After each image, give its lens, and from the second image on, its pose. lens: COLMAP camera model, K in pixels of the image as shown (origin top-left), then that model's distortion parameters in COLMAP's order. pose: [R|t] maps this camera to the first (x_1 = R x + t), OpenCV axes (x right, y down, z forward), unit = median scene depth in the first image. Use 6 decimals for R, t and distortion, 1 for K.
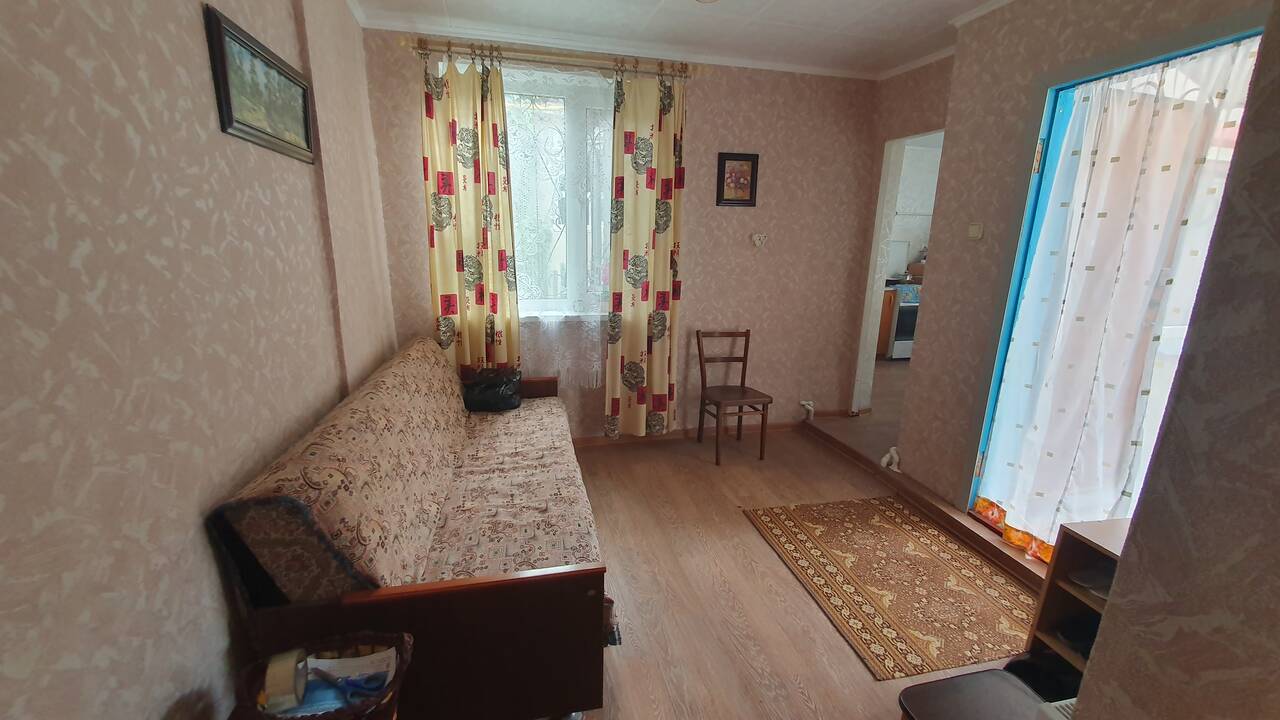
lens RADIAL K [[499.8, 0, 637.1], [0, 499.8, 358.1], [0, 0, 1]] dist [0.001821, 0.000051]
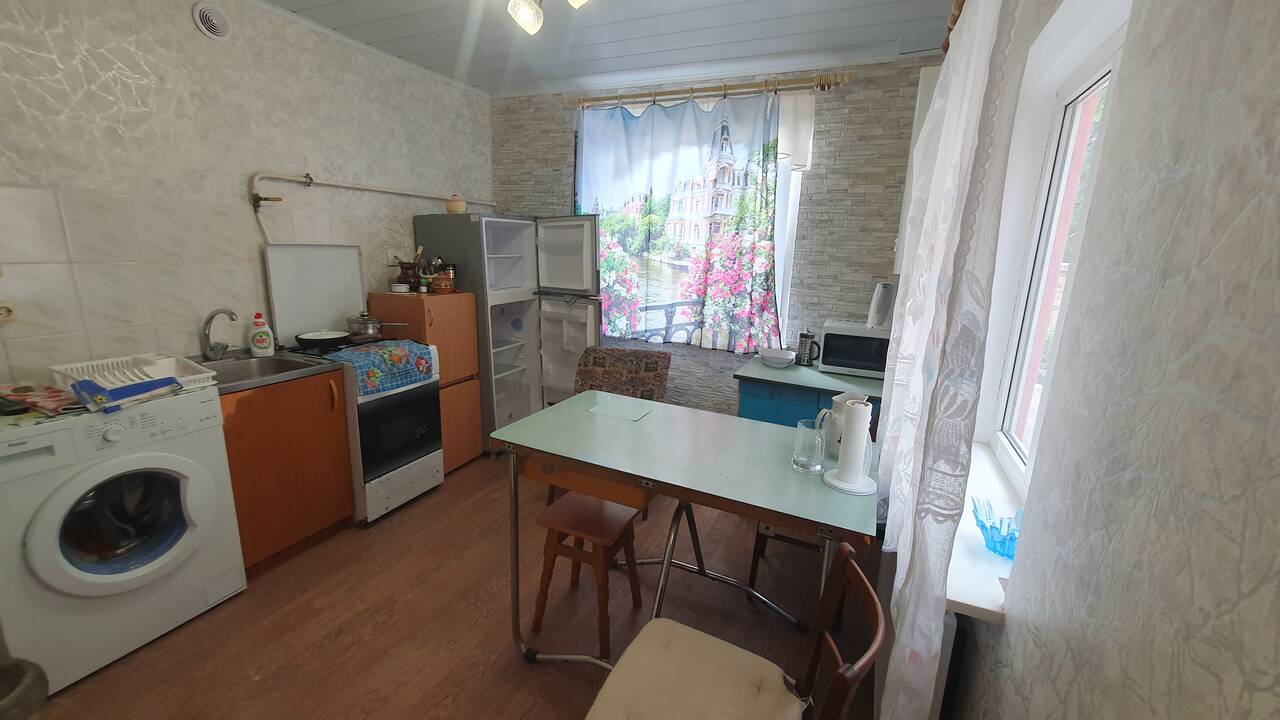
lens RADIAL K [[499.8, 0, 640.0], [0, 499.8, 355.8], [0, 0, 1]] dist [0.001821, 0.000051]
pose [[0.624146, -0.165045, 0.763677, 0.346857], [0.157490, 0.983947, 0.083934, -0.136922], [-0.765271, 0.067884, 0.640119, 0.528659]]
